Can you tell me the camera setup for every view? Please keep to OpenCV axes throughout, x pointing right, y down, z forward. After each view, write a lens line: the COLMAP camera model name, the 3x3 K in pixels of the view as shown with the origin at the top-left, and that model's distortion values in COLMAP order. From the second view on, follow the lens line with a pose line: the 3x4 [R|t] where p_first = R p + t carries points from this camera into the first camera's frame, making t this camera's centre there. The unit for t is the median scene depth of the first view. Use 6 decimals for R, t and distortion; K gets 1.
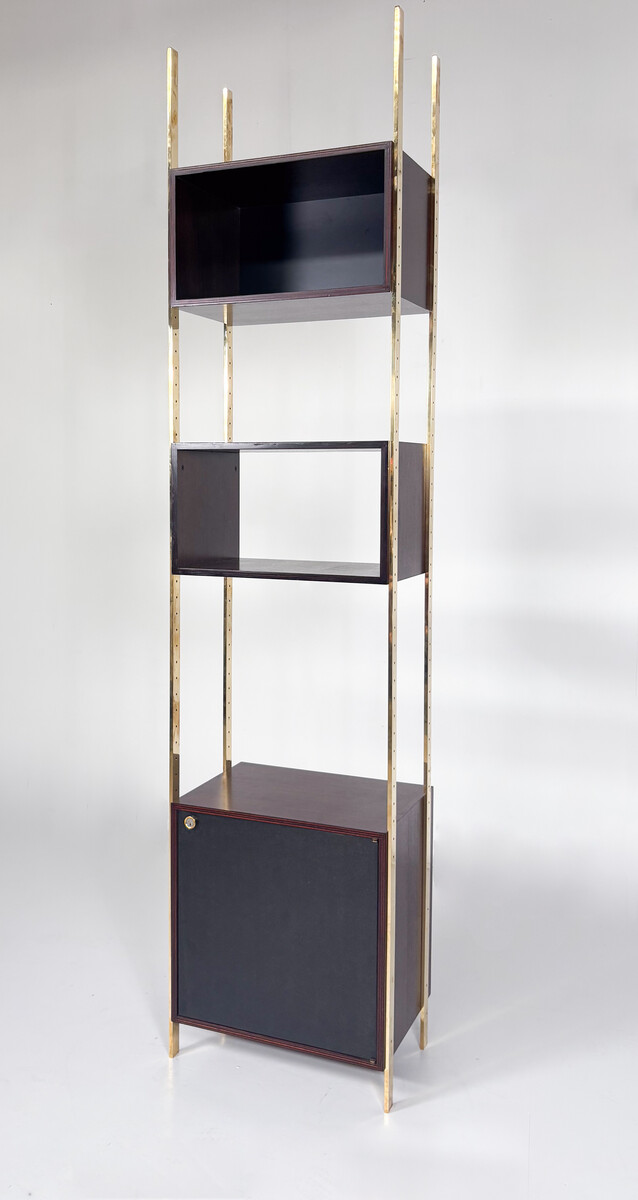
lens RADIAL K [[1050.9, 0, 319.0], [0, 1050.9, 600.0], [0, 0, 1]] dist [-0.001437, -0.001426]
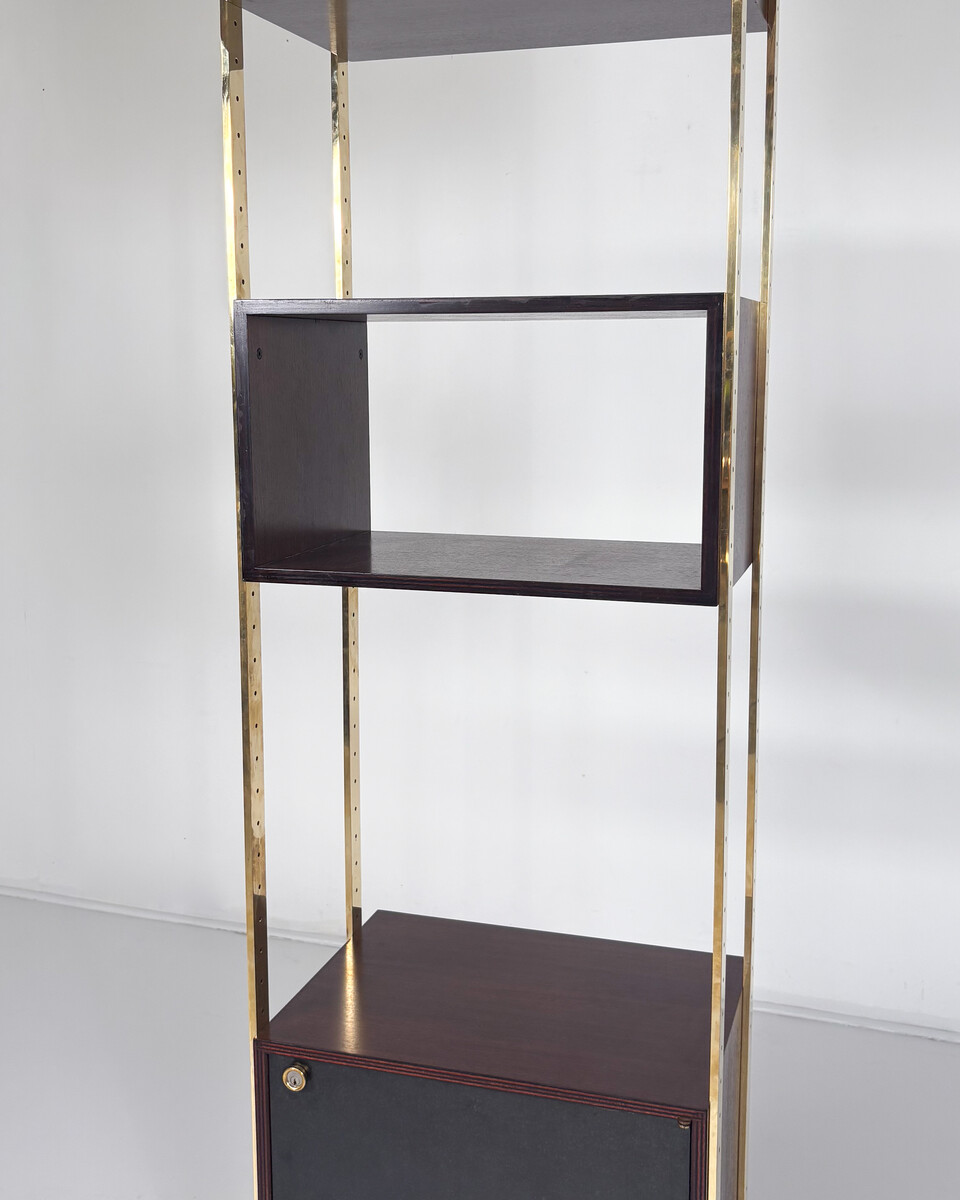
lens RADIAL K [[1432.6, 0, 530.3], [0, 1432.6, 629.1], [0, 0, 1]] dist [-0.019782, -0.005432]
pose [[0.997202, -0.020199, 0.071970, -0.056529], [0.014661, 0.996950, 0.076657, -0.049602], [-0.073299, -0.075388, 0.994457, 0.341376]]
